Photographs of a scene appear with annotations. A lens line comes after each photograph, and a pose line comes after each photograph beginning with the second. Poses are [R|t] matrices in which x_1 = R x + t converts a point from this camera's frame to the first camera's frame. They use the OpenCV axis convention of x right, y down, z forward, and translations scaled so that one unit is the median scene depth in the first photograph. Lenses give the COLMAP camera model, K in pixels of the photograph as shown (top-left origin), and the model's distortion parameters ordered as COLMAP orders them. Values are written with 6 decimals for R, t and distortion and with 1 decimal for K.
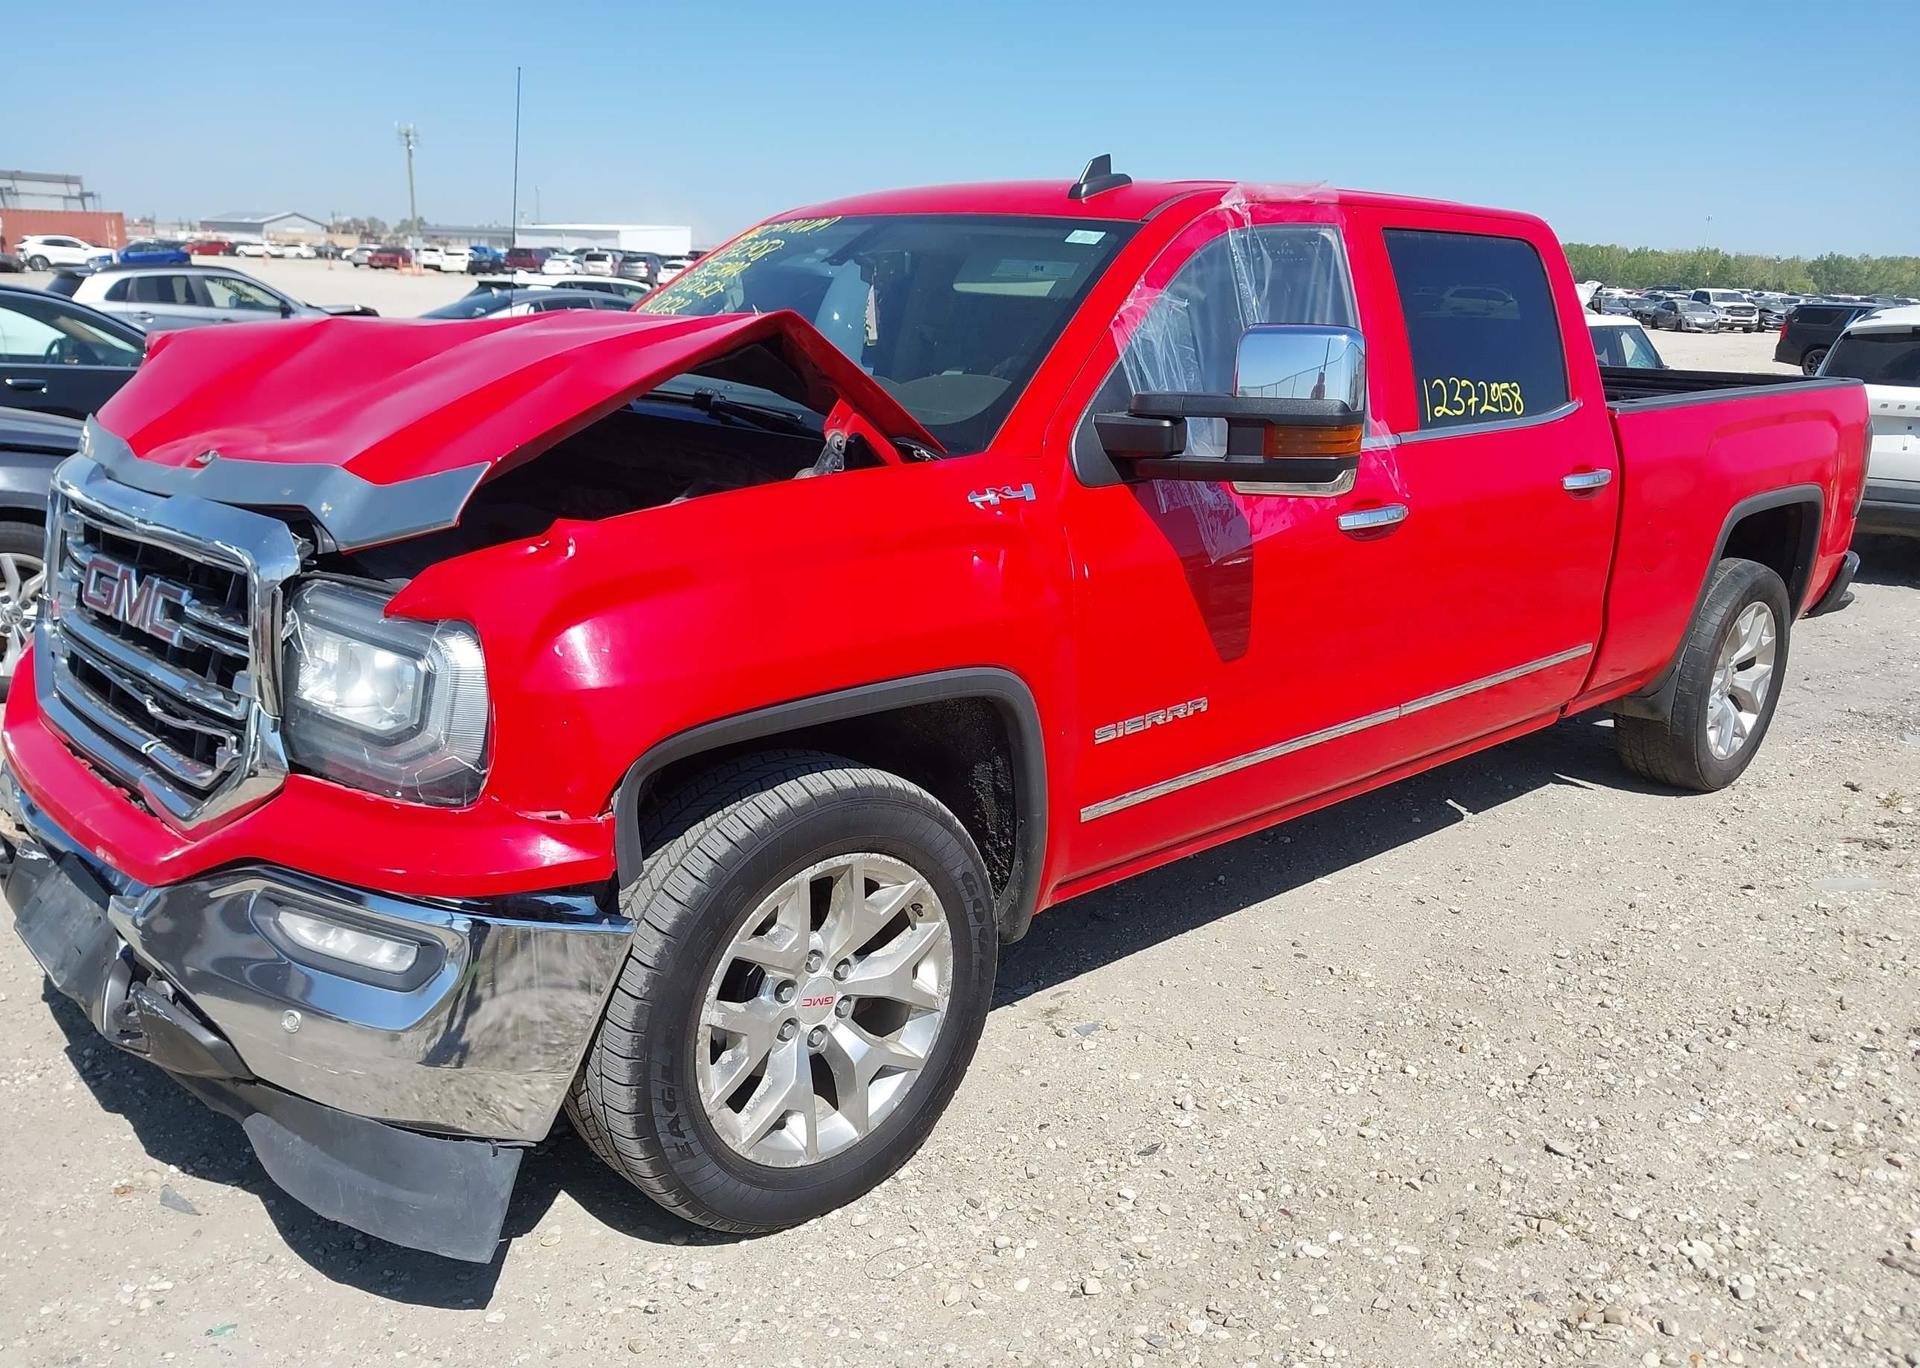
lens RADIAL K [[1538.1, 0, 931.2], [0, 1538.1, 697.3], [0, 0, 1]] dist [0.026769, -0.037585]
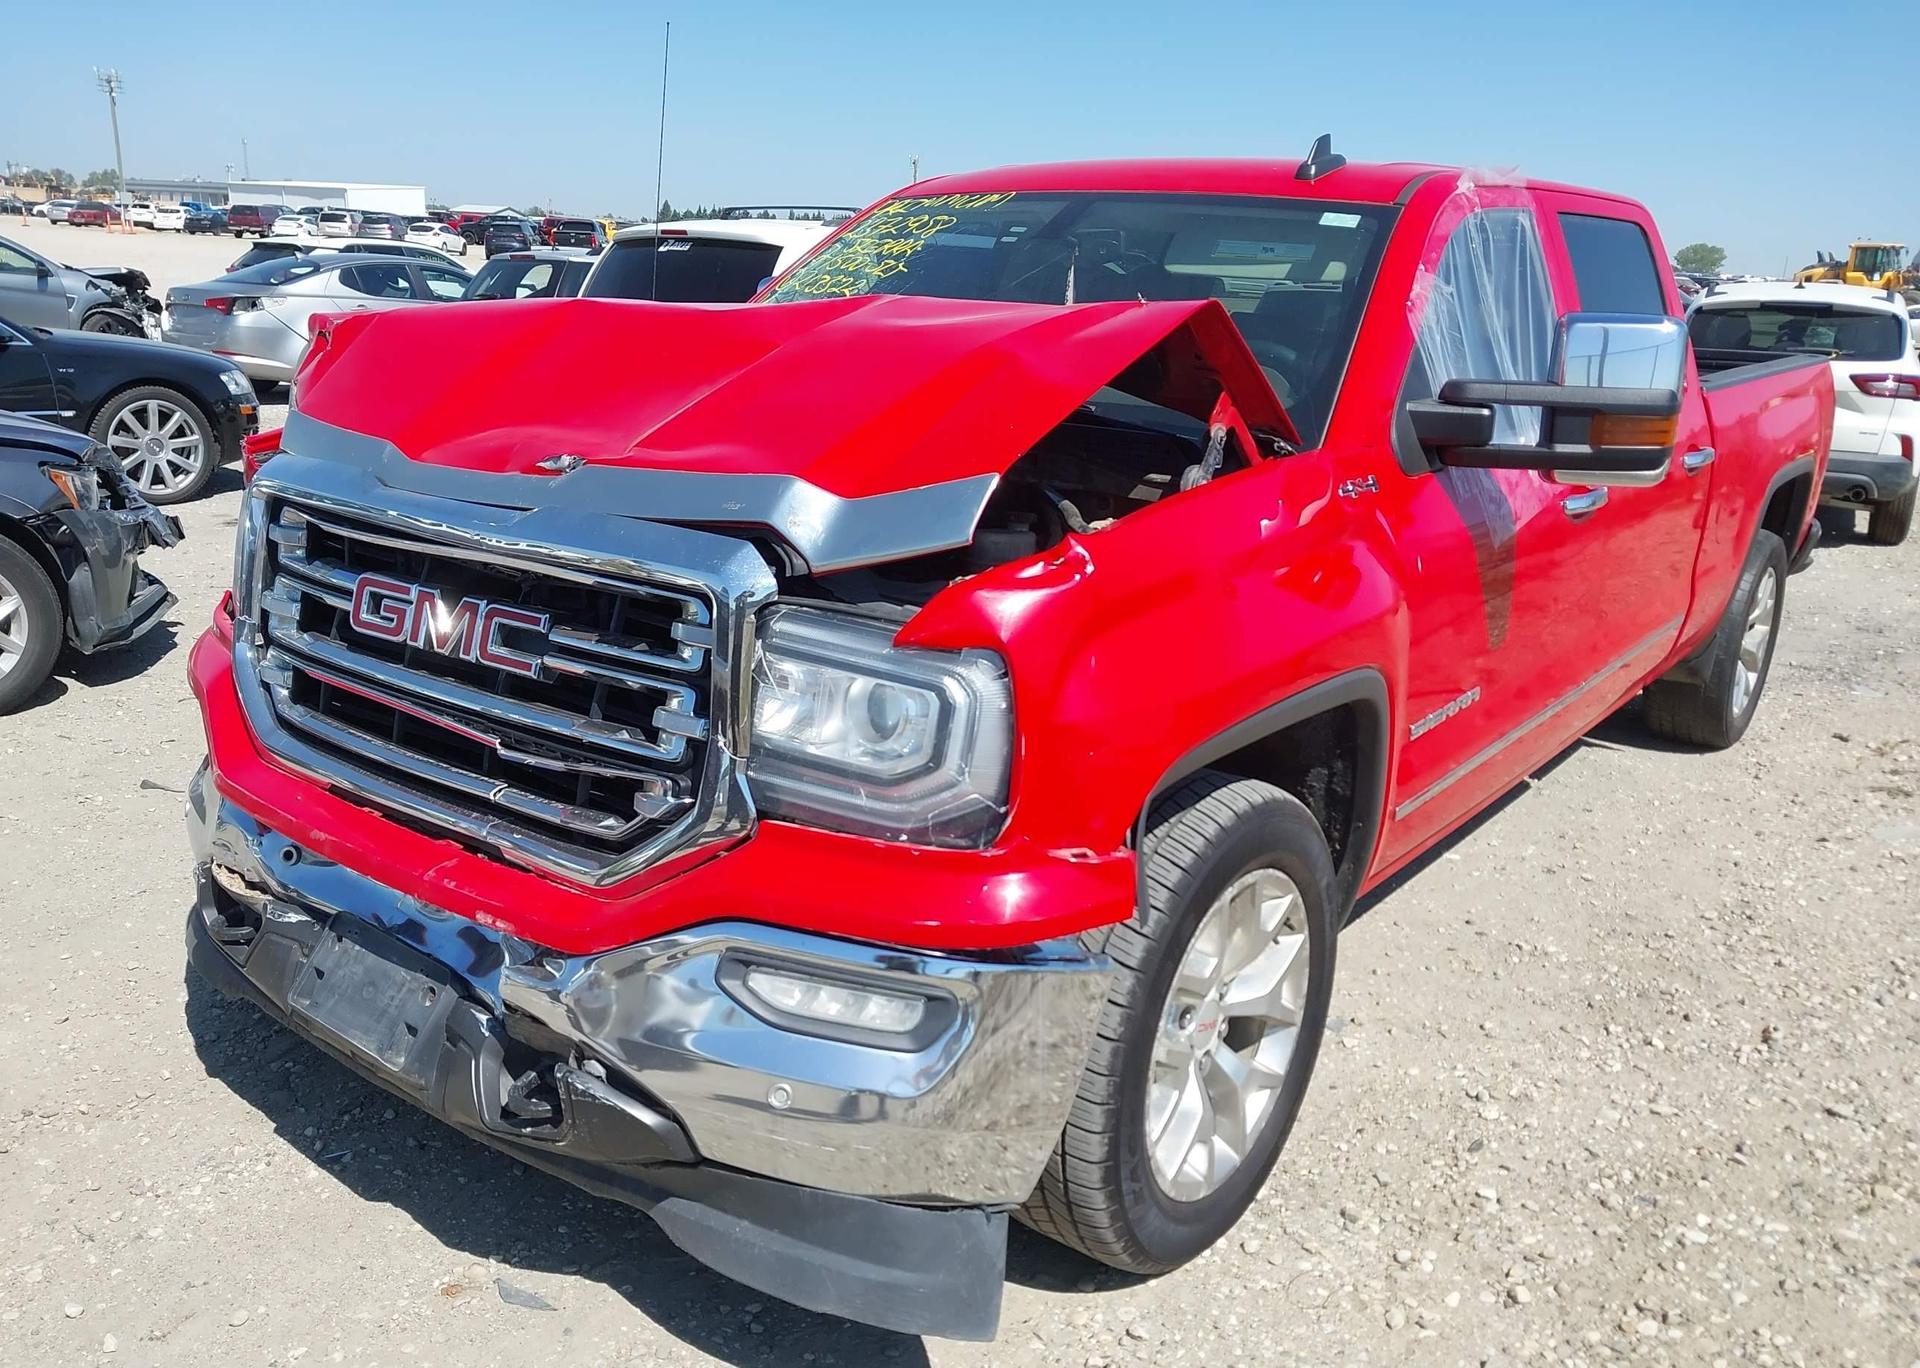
lens RADIAL K [[1538.1, 0, 966.2], [0, 1538.1, 692.2], [0, 0, 1]] dist [0.026769, -0.037585]
pose [[0.986760, -0.036117, 0.158117, -0.359315], [0.033411, 0.999247, 0.019737, -0.032004], [-0.158710, -0.014193, 0.987223, 0.081478]]
